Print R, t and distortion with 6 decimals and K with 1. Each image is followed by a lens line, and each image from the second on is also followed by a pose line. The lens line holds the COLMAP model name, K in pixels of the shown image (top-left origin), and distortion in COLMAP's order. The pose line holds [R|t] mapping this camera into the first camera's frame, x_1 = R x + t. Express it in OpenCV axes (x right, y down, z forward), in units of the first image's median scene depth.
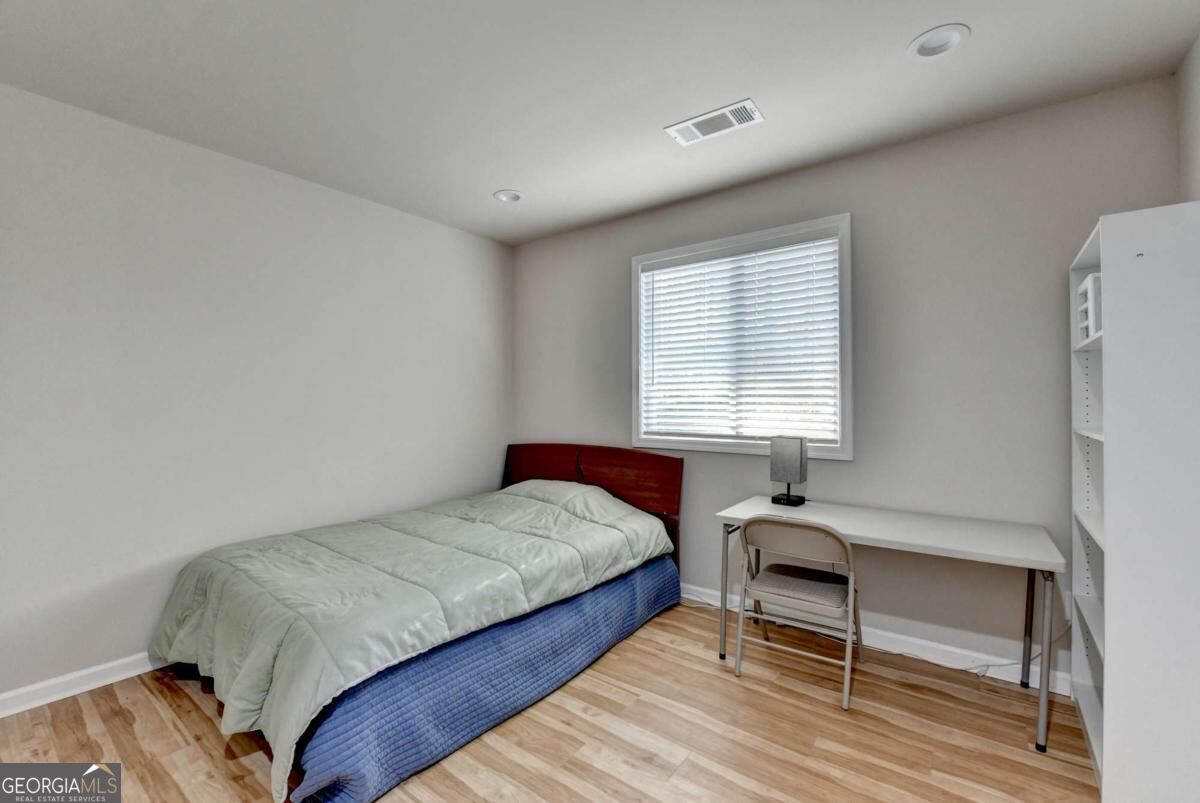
lens RADIAL K [[489.0, 0, 589.6], [0, 489.0, 403.4], [0, 0, 1]] dist [-0.002647, -0.006999]
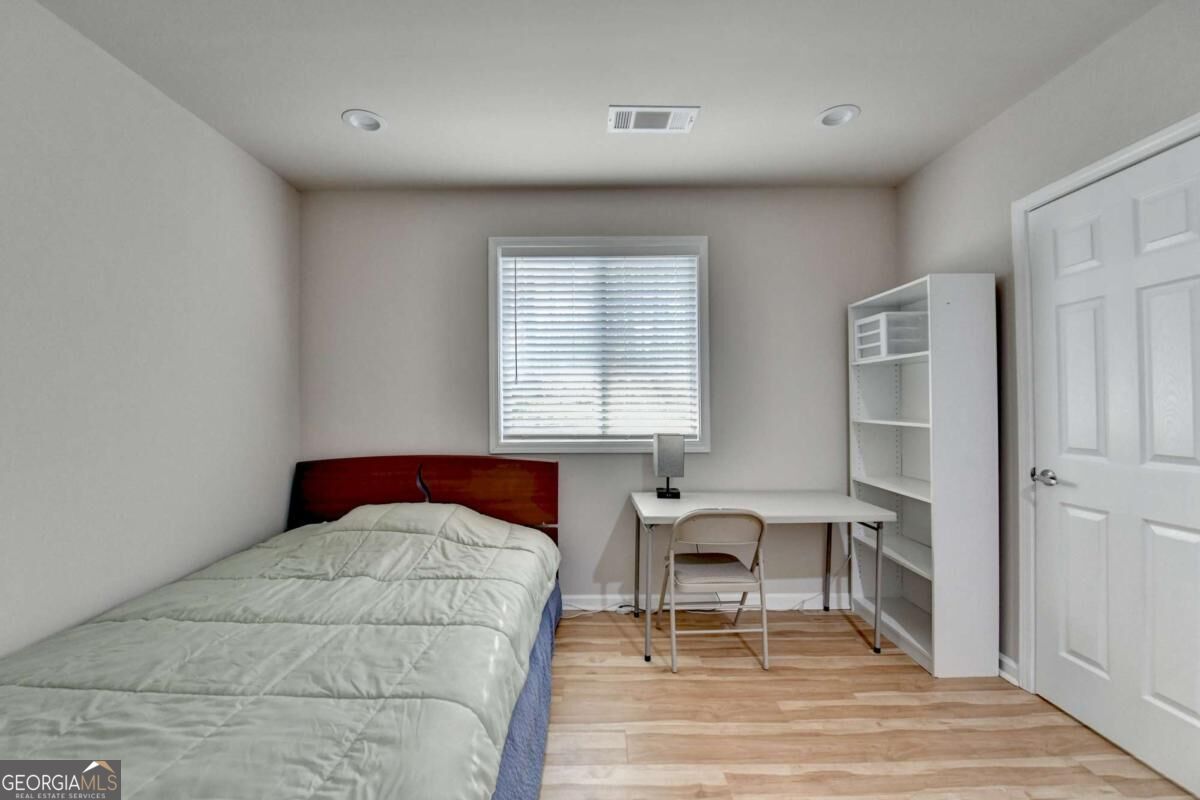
lens RADIAL K [[483.8, 0, 587.7], [0, 483.8, 401.8], [0, 0, 1]] dist [-0.015091, -0.001061]
pose [[0.801349, -0.002420, 0.598192, -0.384006], [0.005031, 0.999984, -0.002694, -0.000693], [-0.598176, 0.005168, 0.801348, 0.268960]]
